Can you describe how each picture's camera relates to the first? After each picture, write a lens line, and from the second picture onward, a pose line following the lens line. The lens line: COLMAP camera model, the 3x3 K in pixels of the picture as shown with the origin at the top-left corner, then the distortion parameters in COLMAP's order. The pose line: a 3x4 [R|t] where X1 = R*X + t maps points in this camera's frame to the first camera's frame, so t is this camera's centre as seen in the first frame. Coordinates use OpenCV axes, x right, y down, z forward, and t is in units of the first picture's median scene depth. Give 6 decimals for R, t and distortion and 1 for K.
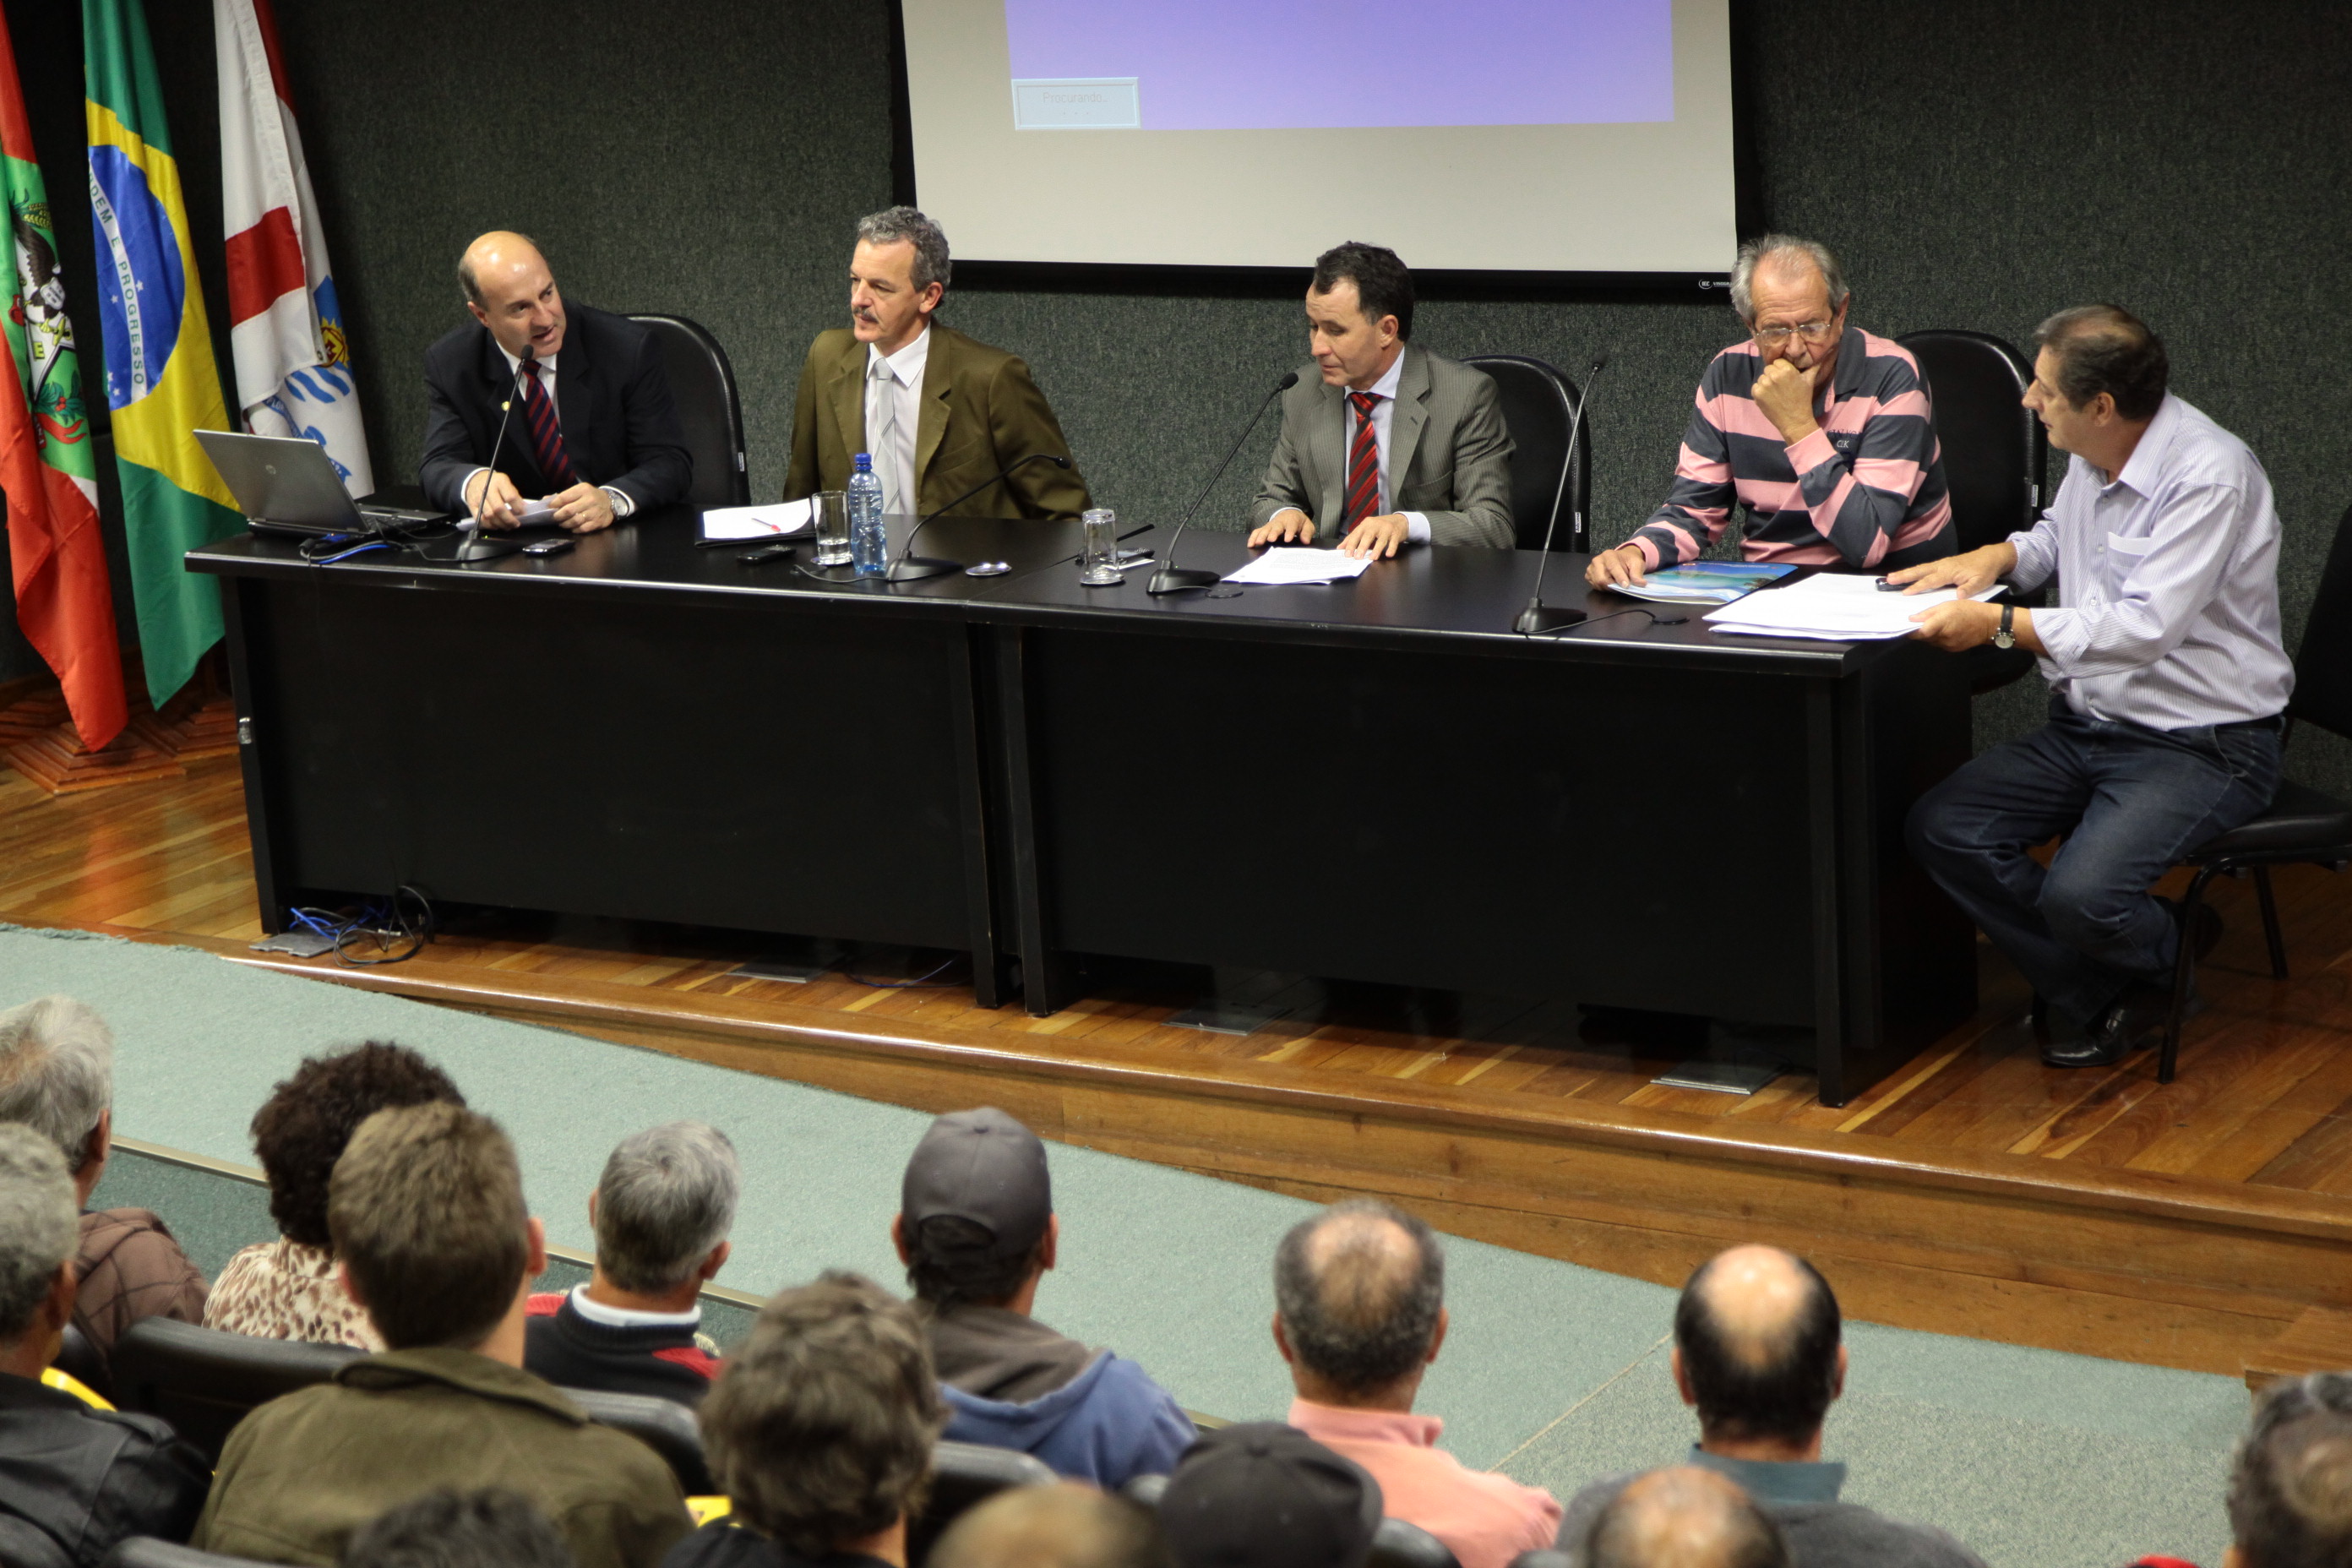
lens RADIAL K [[5115.2, 0, 1199.1], [0, 5115.2, 740.4], [0, 0, 1]] dist [0.397821, 0.000000]
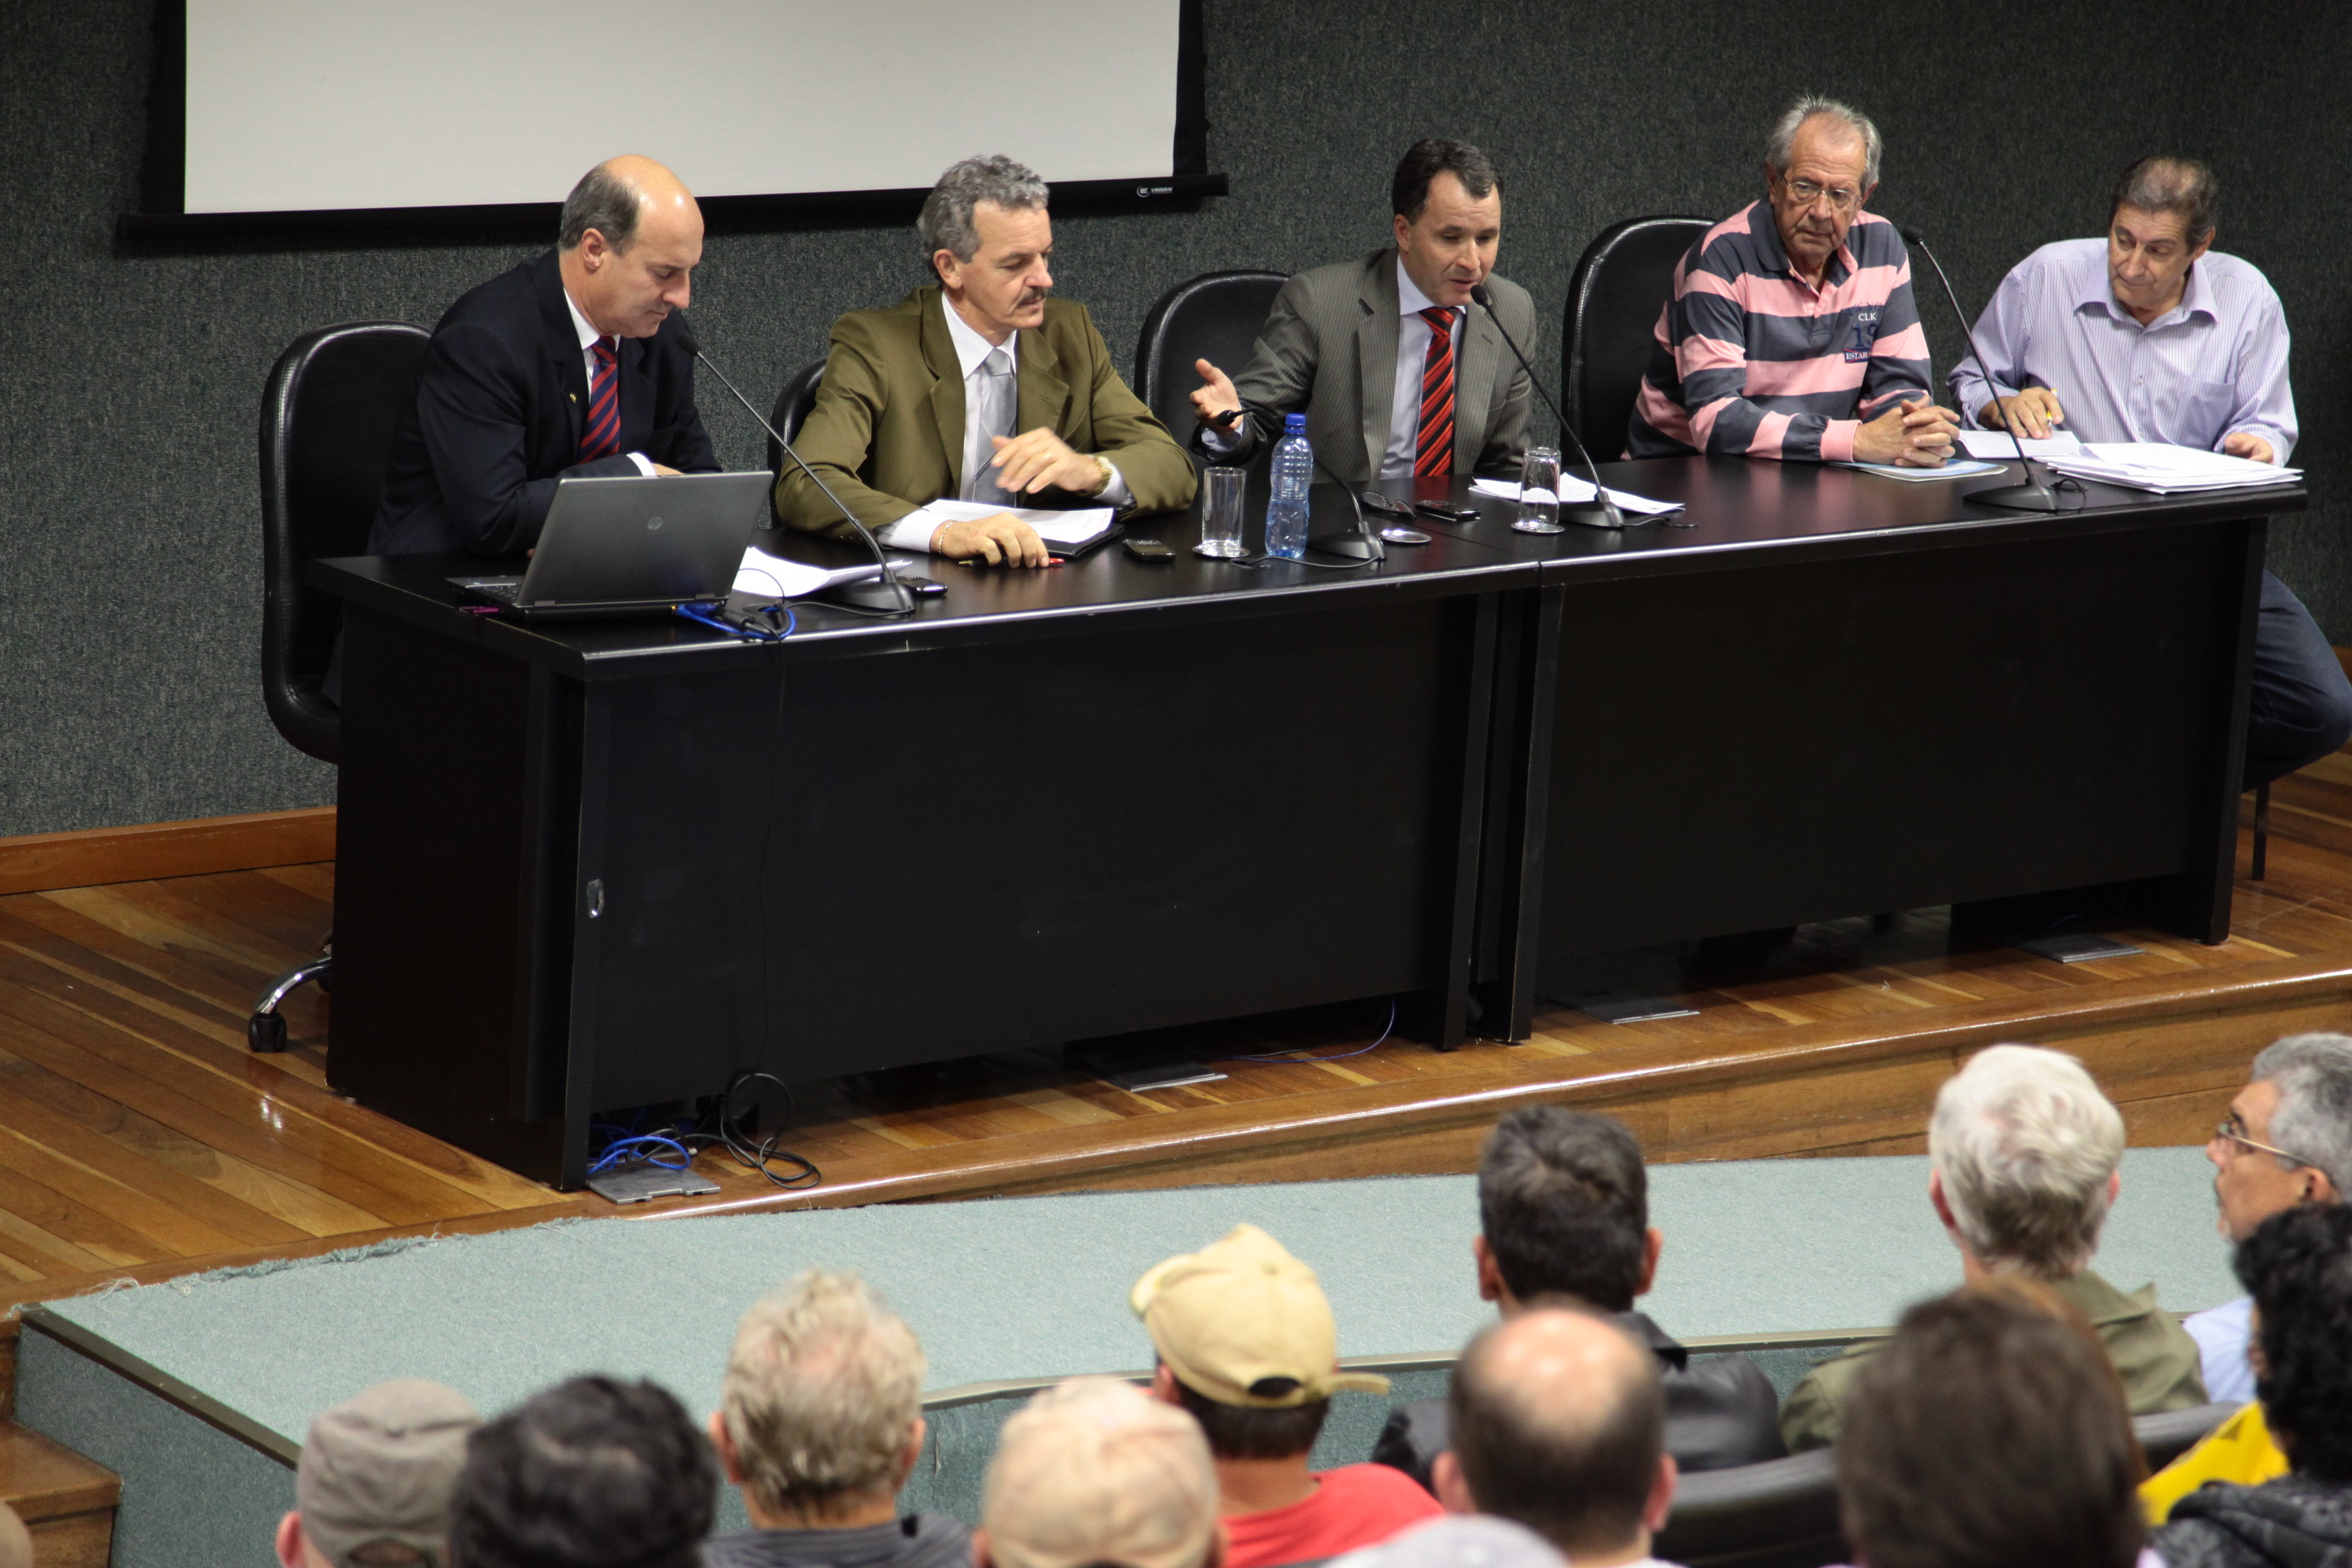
lens RADIAL K [[6540.0, 0, 1179.3], [0, 6540.0, 791.2], [0, 0, 1]] dist [0.609623, 0.000000]
pose [[0.356391, -0.121313, 0.926428, -1.015121], [0.137007, 0.987603, 0.076618, -0.076130], [-0.924237, 0.099621, 0.368593, 0.615894]]
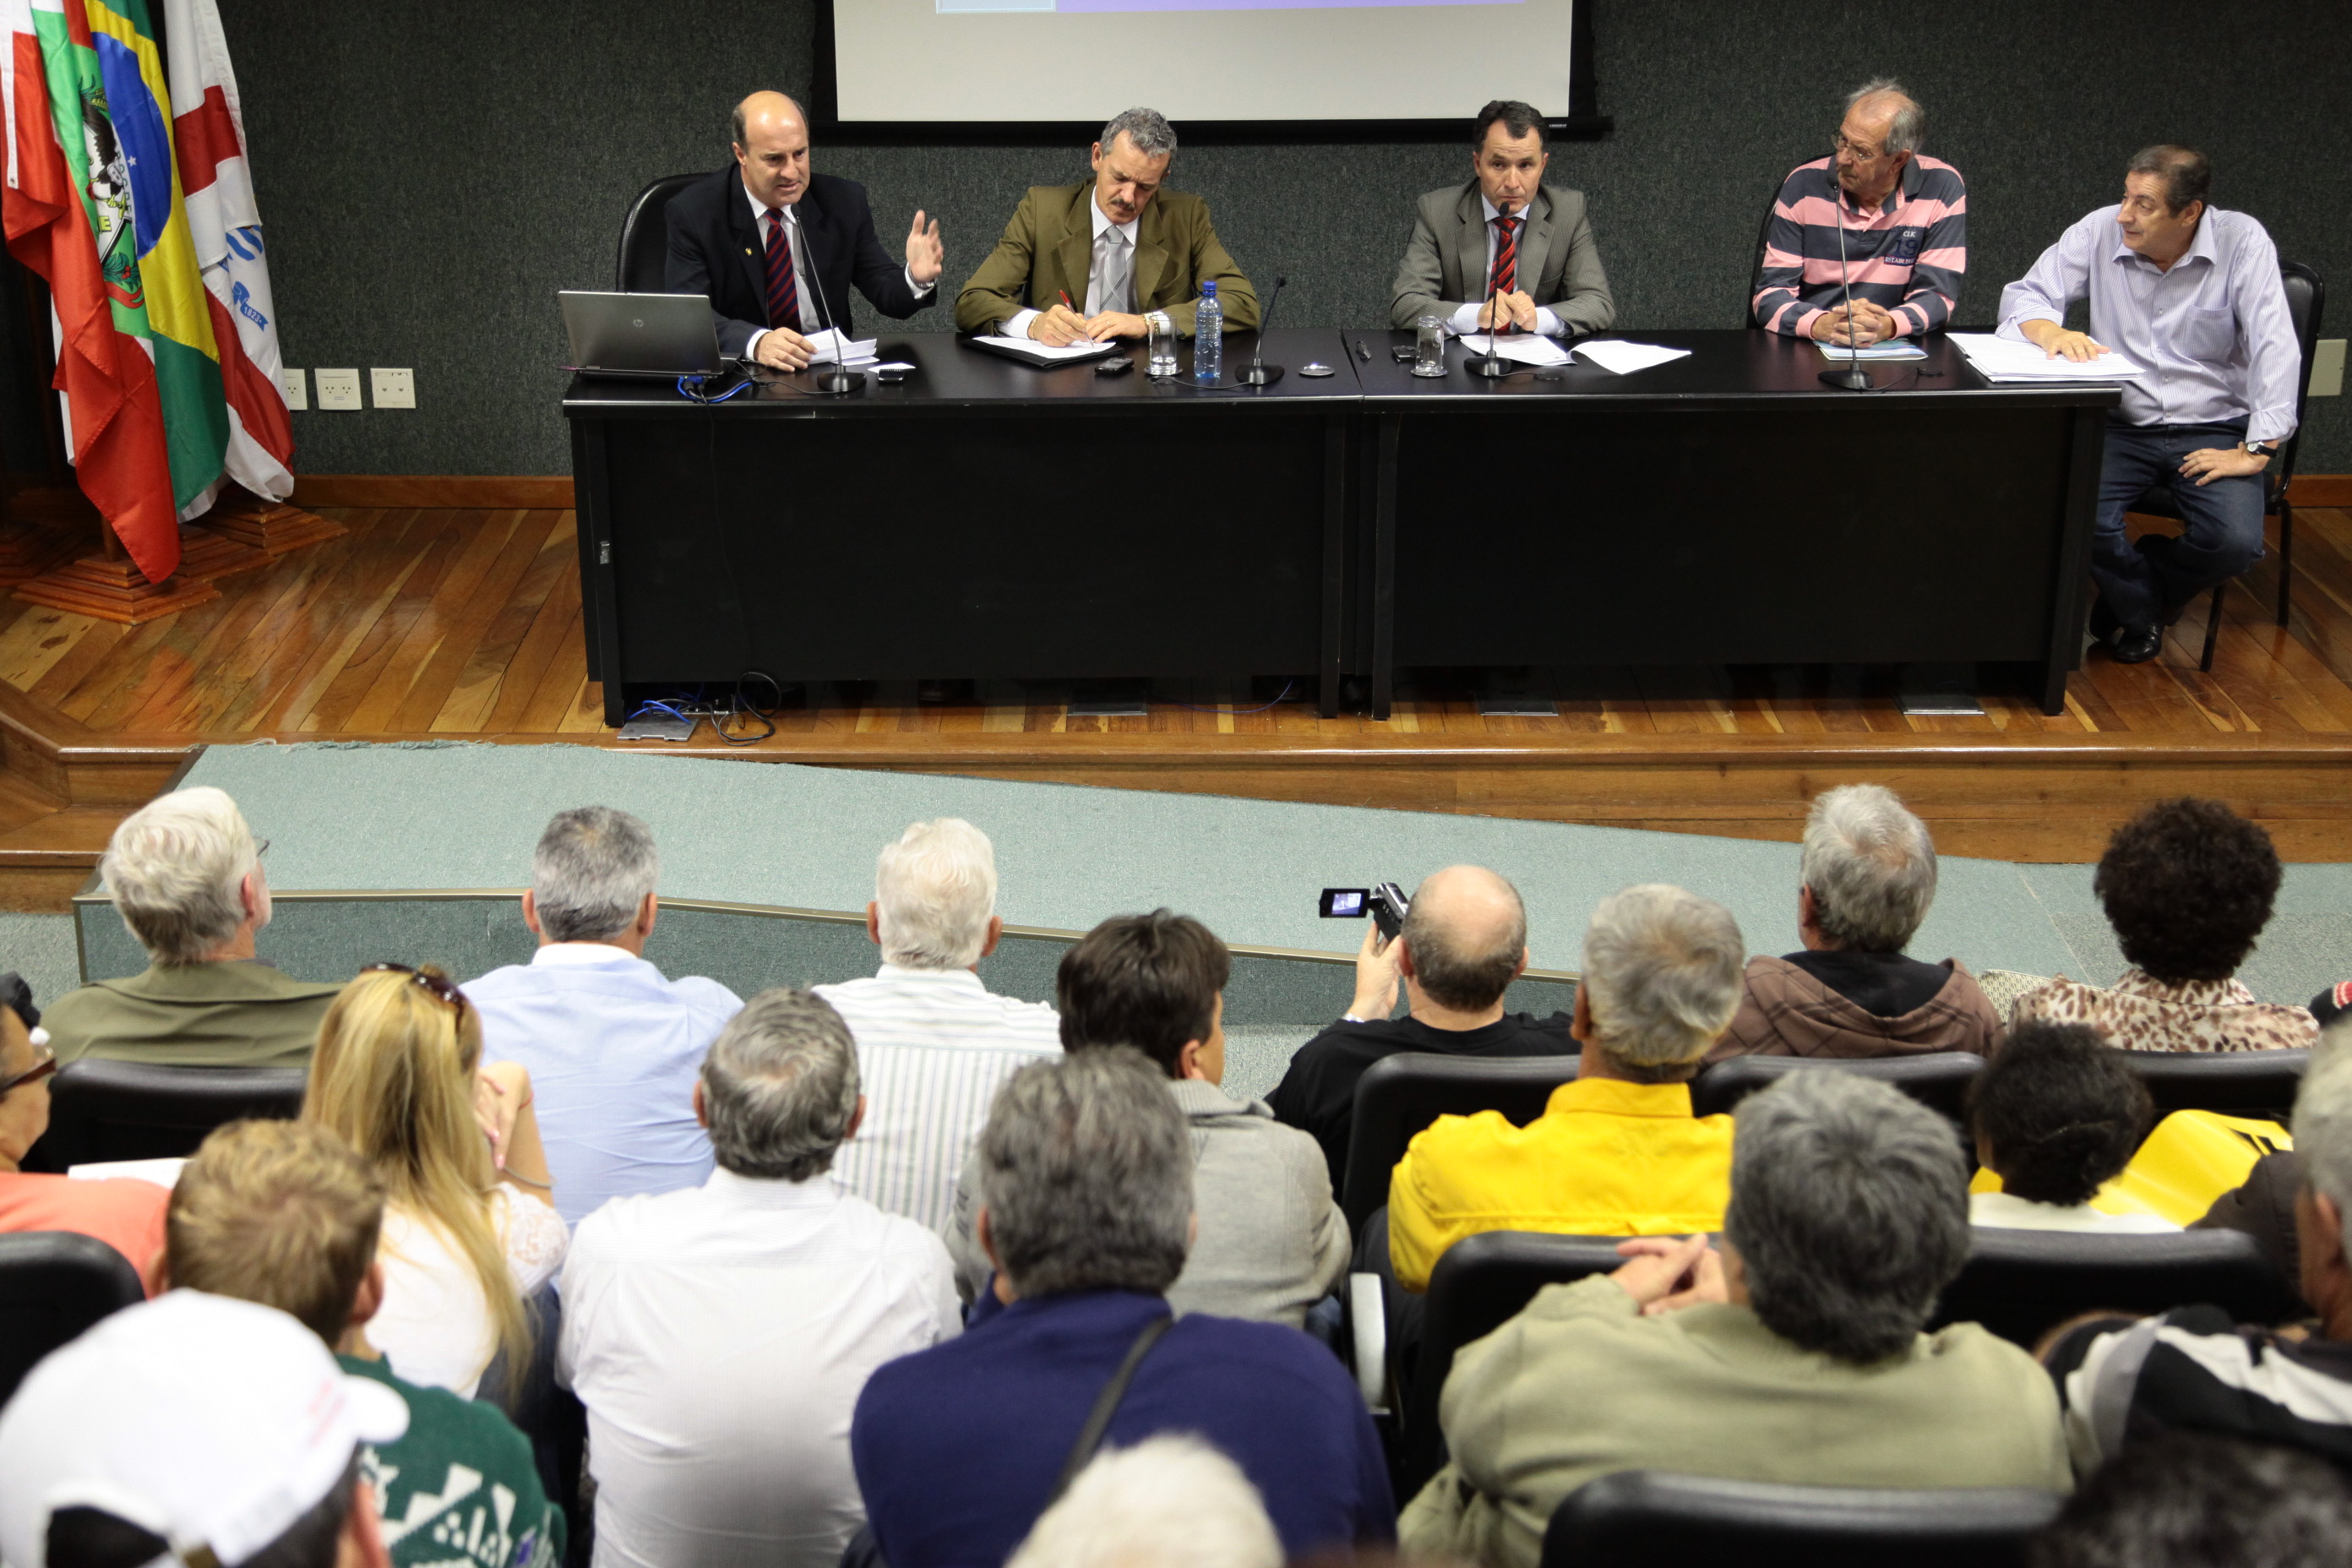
lens RADIAL K [[3333.4, 0, 1195.4], [0, 3333.4, 768.3], [0, 0, 1]] dist [0.153008, 0.000000]
pose [[0.844416, -0.123796, 0.521187, -0.483838], [0.070157, 0.990108, 0.121510, -0.036870], [-0.531073, -0.066040, 0.844748, 0.306433]]
